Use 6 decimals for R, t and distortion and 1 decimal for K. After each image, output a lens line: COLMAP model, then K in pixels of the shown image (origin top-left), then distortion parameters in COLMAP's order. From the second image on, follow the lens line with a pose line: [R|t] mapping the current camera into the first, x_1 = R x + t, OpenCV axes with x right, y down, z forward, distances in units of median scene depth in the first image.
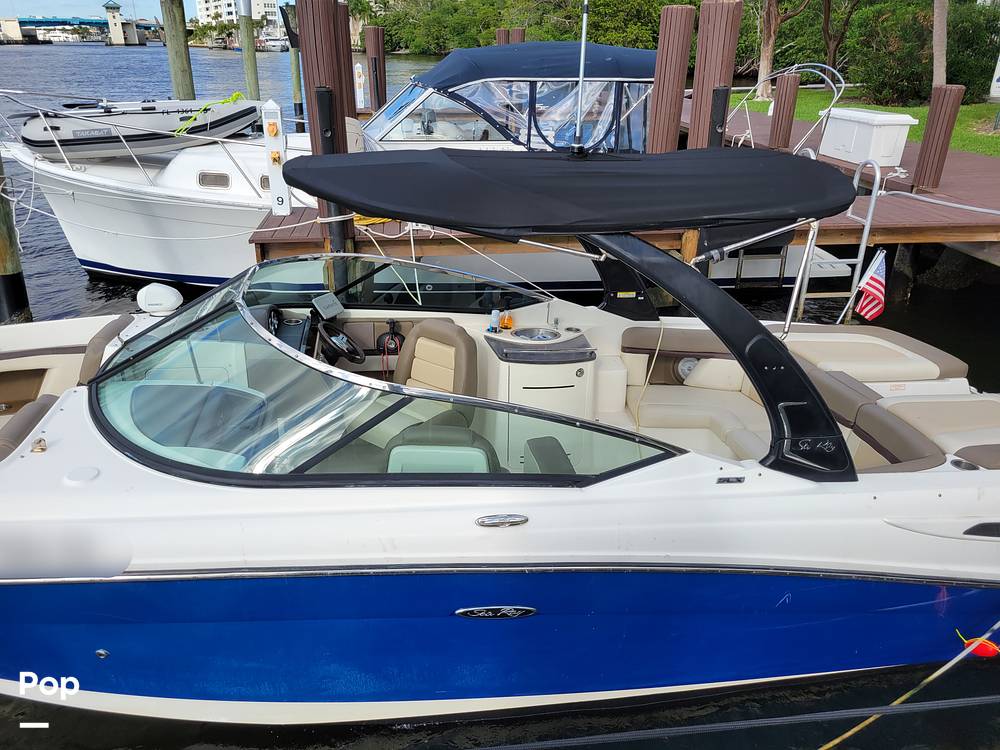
lens RADIAL K [[746.1, 0, 496.1], [0, 746.1, 369.0], [0, 0, 1]] dist [0.041194, -0.019558]
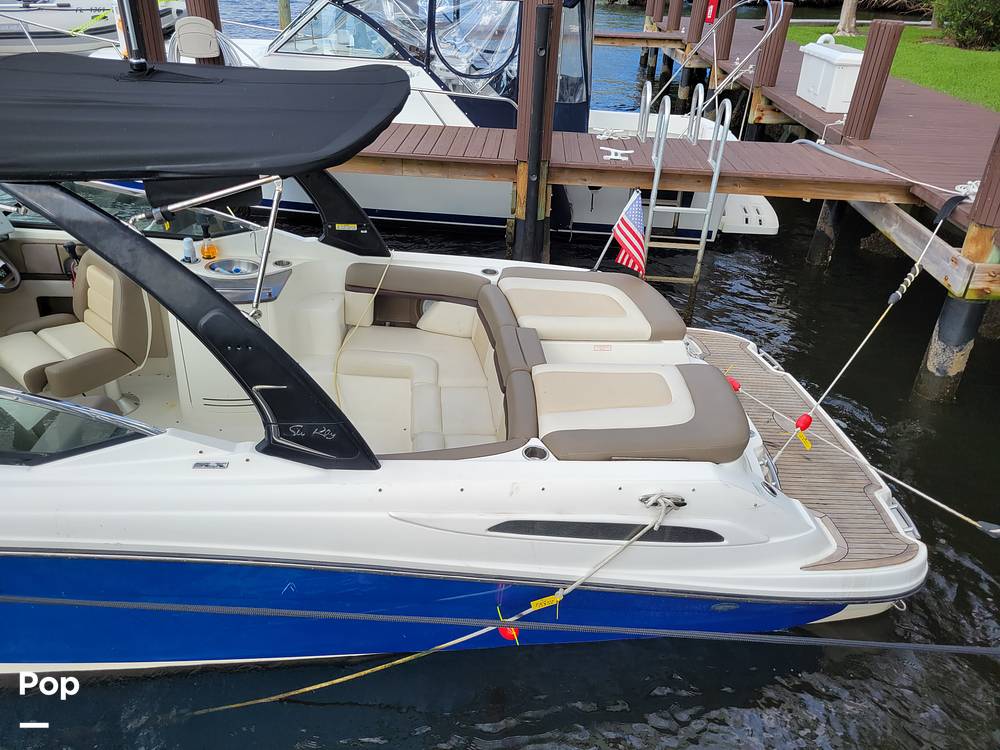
lens RADIAL K [[746.1, 0, 495.4], [0, 746.1, 379.9], [0, 0, 1]] dist [0.041194, -0.019558]
pose [[0.997842, 0.056172, -0.034006, 0.450265], [-0.050333, 0.986902, 0.153268, -0.072859], [0.042170, -0.151226, 0.987599, 0.086032]]
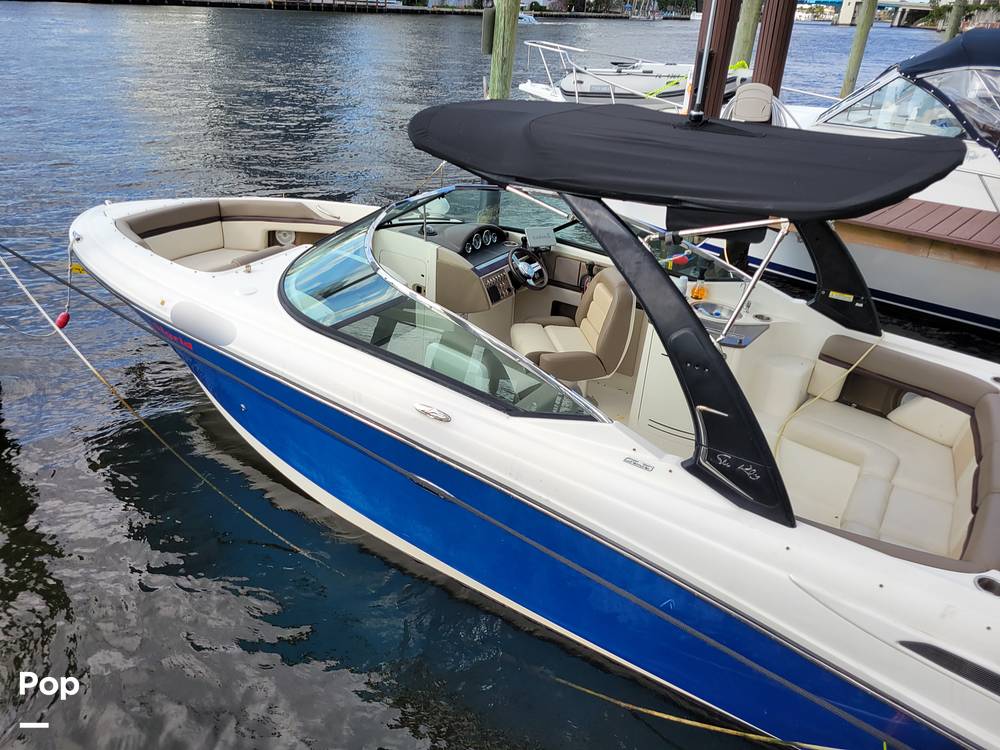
lens RADIAL K [[746.1, 0, 483.8], [0, 746.1, 379.0], [0, 0, 1]] dist [0.041194, -0.019558]
pose [[0.742743, 0.314482, -0.591129, 0.471290], [-0.270123, 0.948544, 0.165222, -0.045164], [0.612671, 0.036960, 0.789473, 0.052192]]
